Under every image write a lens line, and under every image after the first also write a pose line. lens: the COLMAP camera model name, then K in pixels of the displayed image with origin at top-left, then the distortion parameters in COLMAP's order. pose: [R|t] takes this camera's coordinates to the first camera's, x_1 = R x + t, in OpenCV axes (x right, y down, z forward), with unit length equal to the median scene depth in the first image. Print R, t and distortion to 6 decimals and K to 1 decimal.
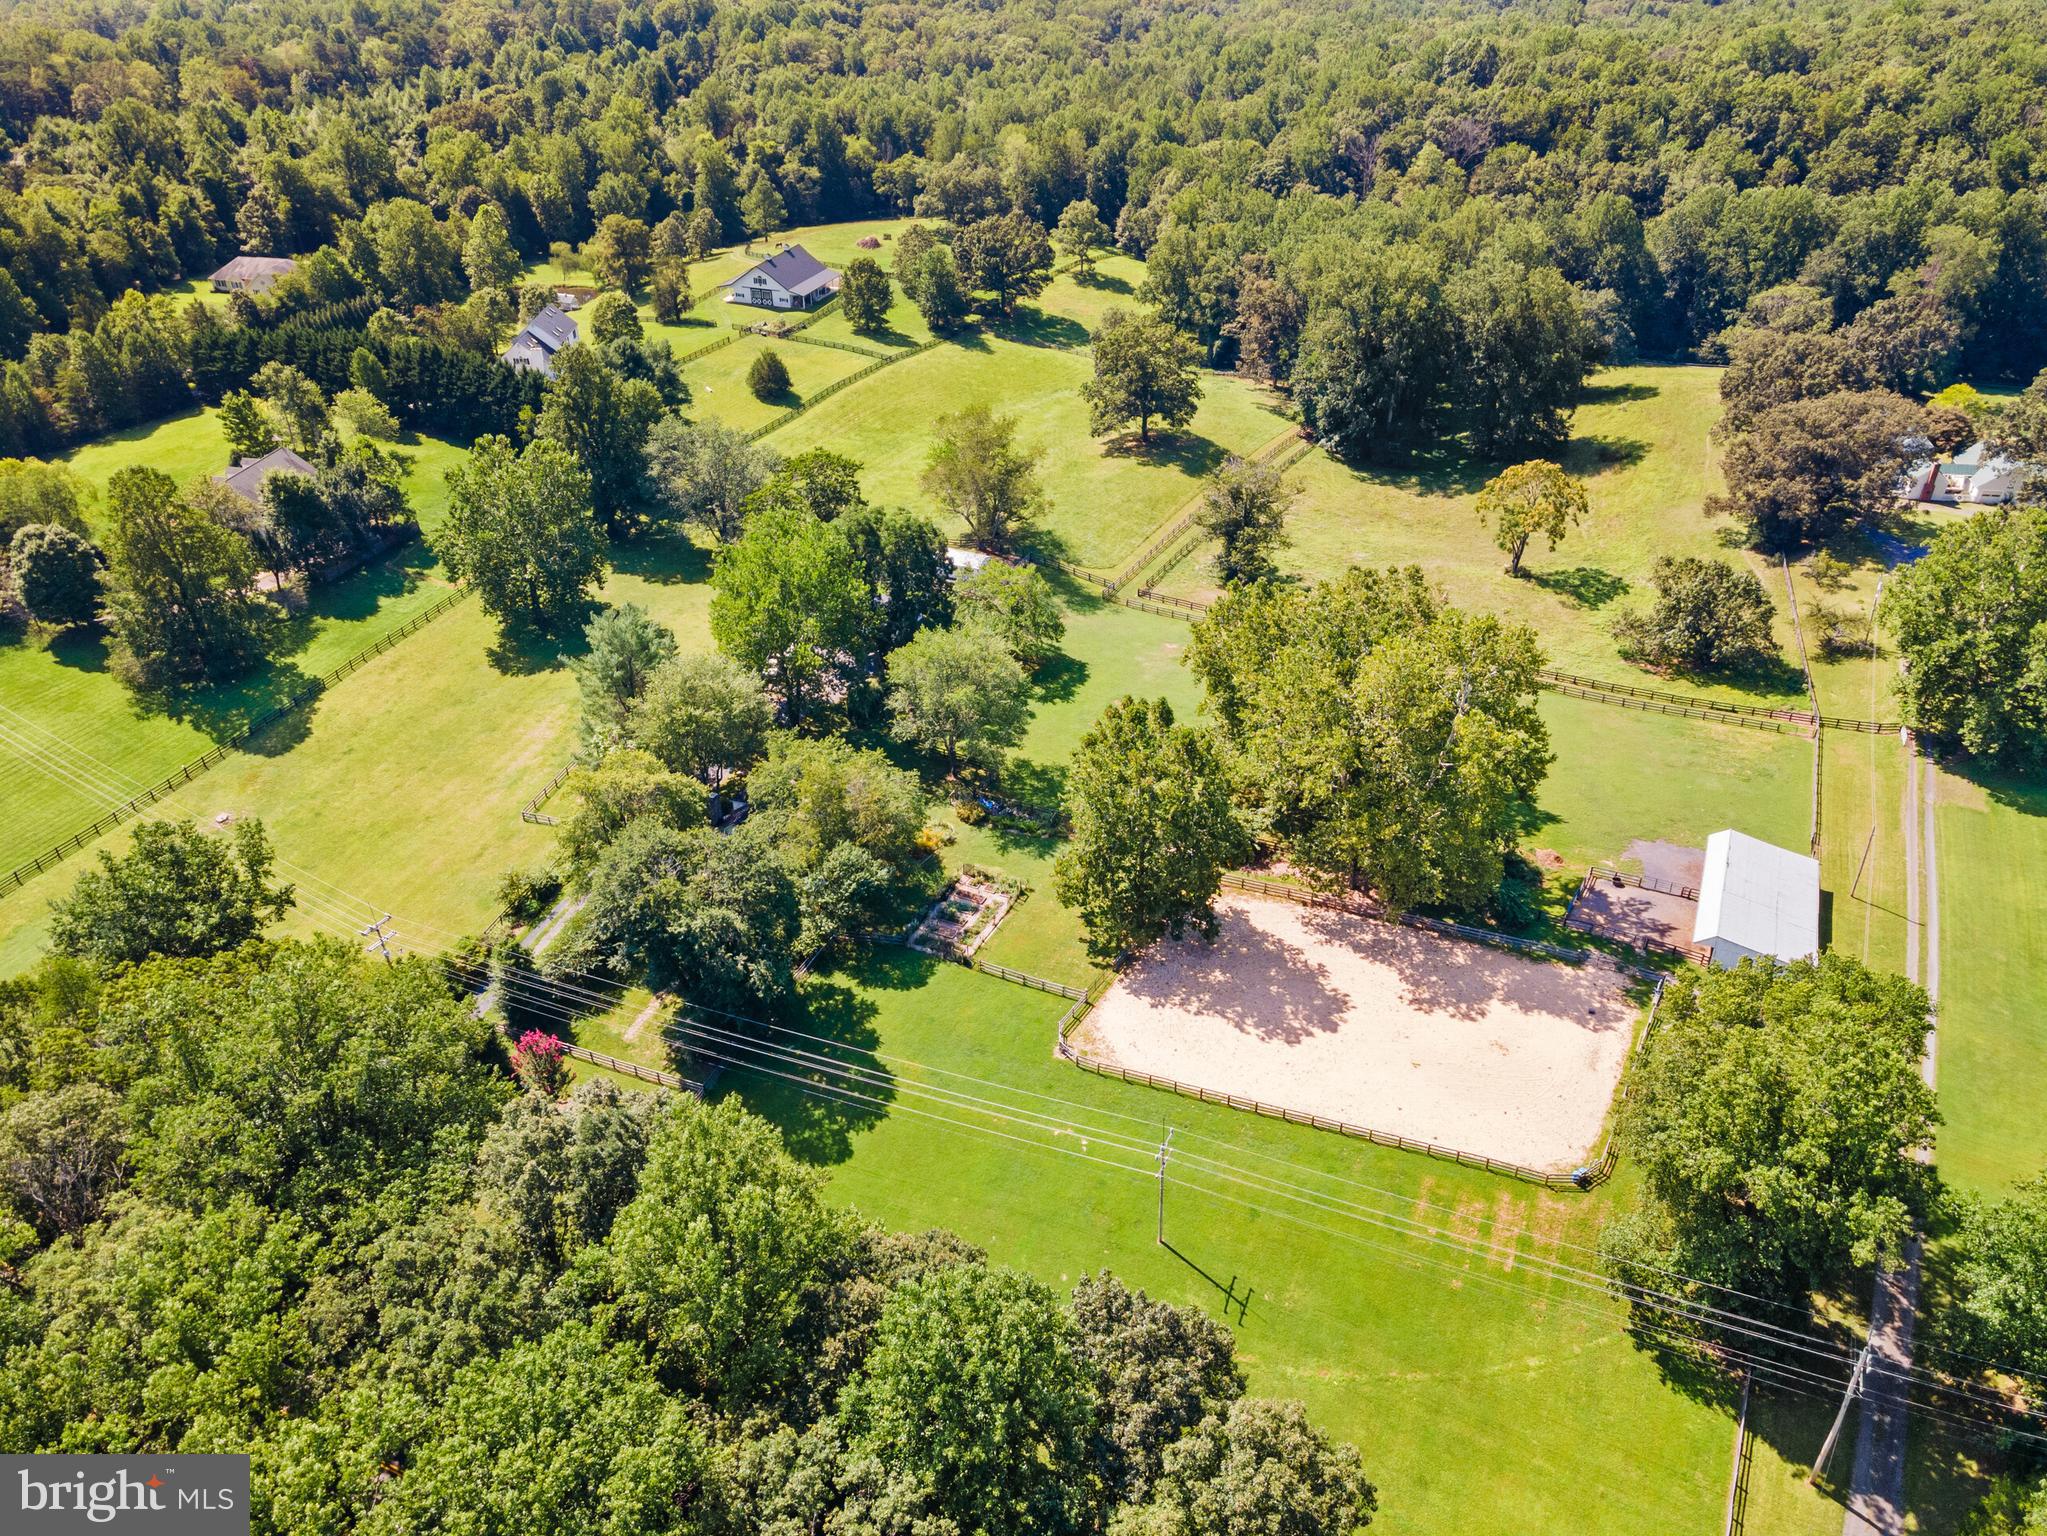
lens RADIAL K [[1498.4, 0, 1026.9], [0, 1498.4, 741.5], [0, 0, 1]] dist [0.028217, 0.034894]
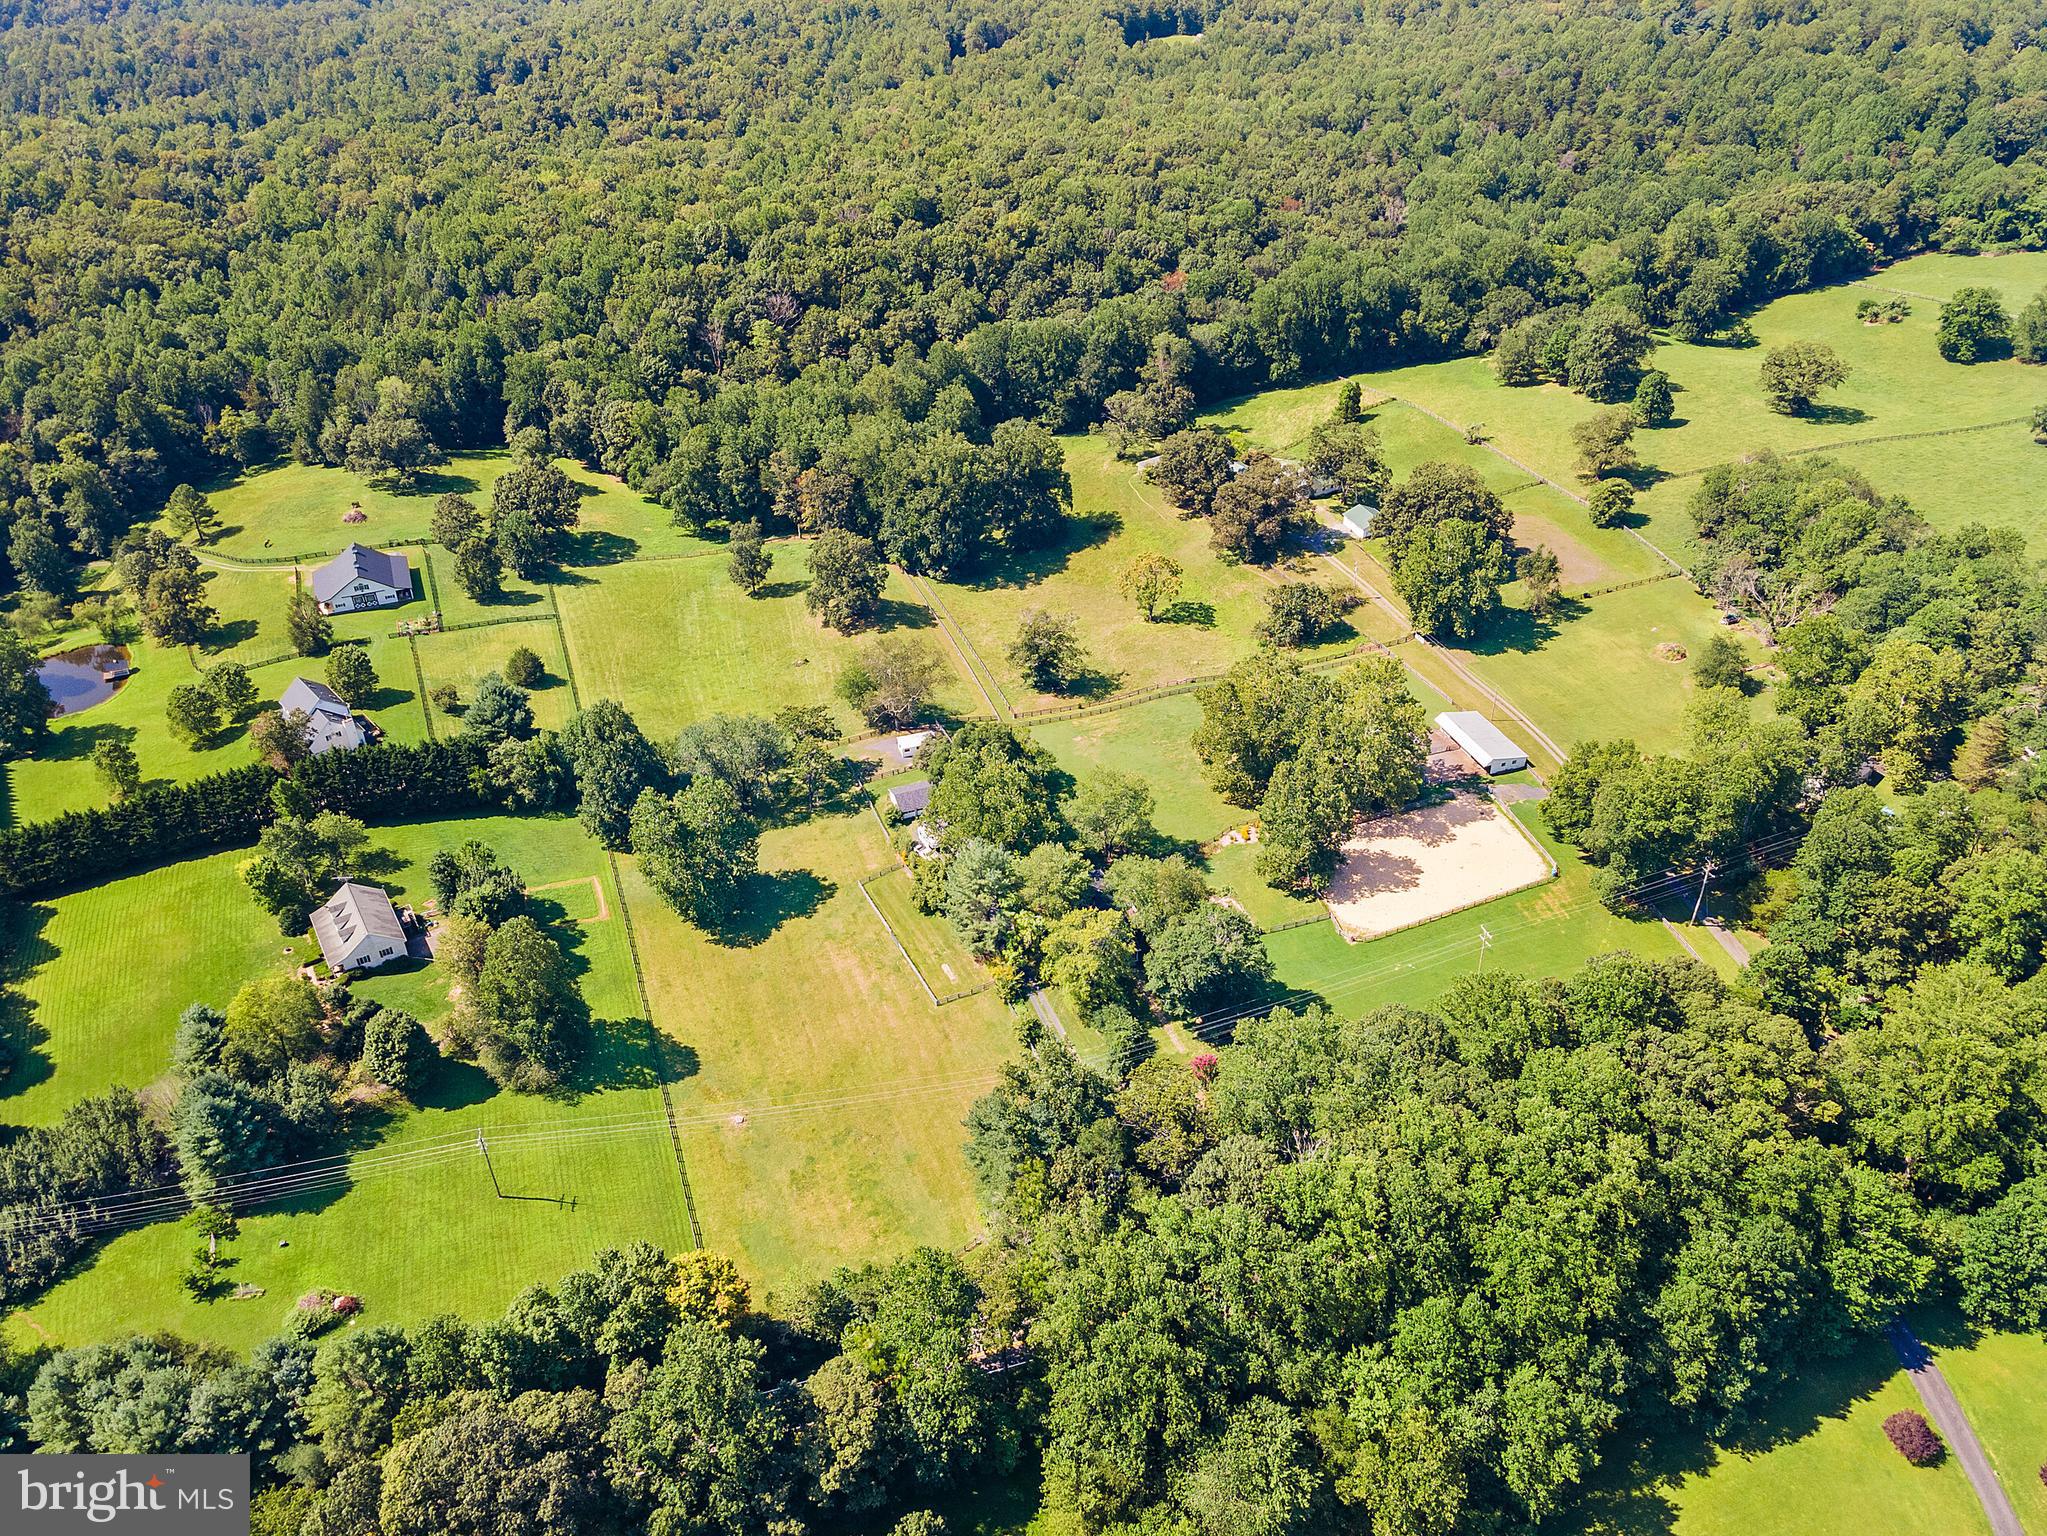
lens RADIAL K [[1498.4, 0, 1026.9], [0, 1498.4, 741.5], [0, 0, 1]] dist [0.028217, 0.034894]
pose [[0.719635, -0.381037, 0.580462, -0.768819], [0.373379, 0.917180, 0.139169, -0.269866], [-0.585417, 0.116581, 0.802307, -0.207181]]
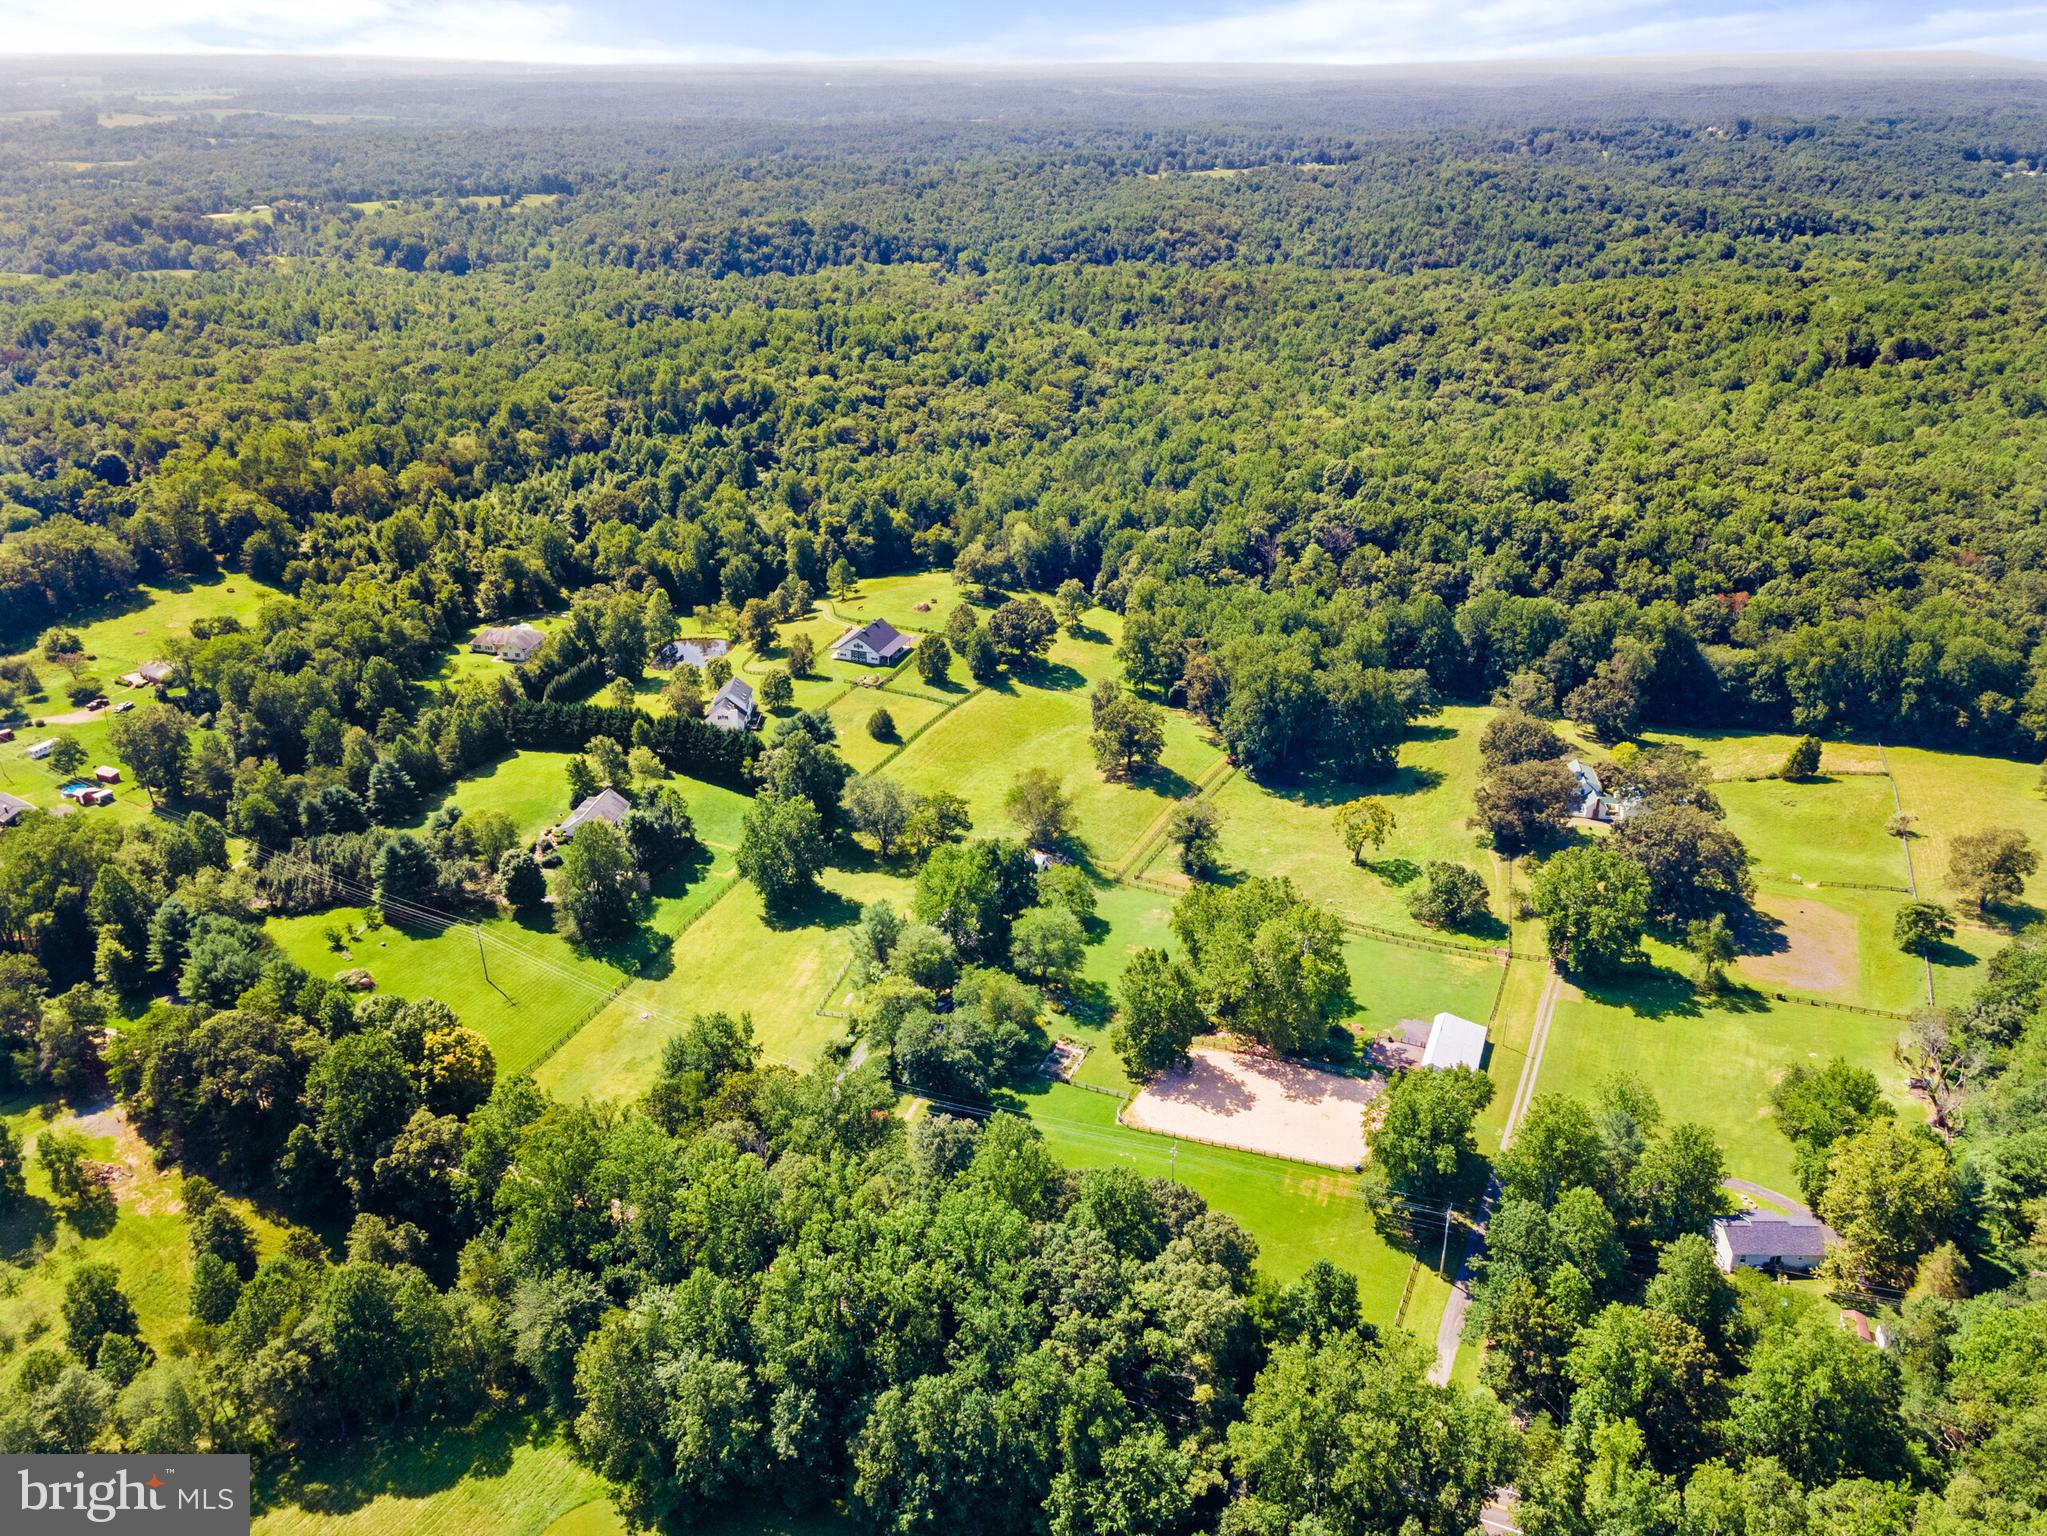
lens RADIAL K [[1512.3, 0, 1025.2], [0, 1512.3, 738.7], [0, 0, 1]] dist [0.038213, 0.001786]
pose [[0.999273, -0.002829, 0.038021, -0.108947], [0.008179, 0.989931, -0.141315, -0.013471], [-0.037238, 0.141523, 0.989234, -0.676719]]
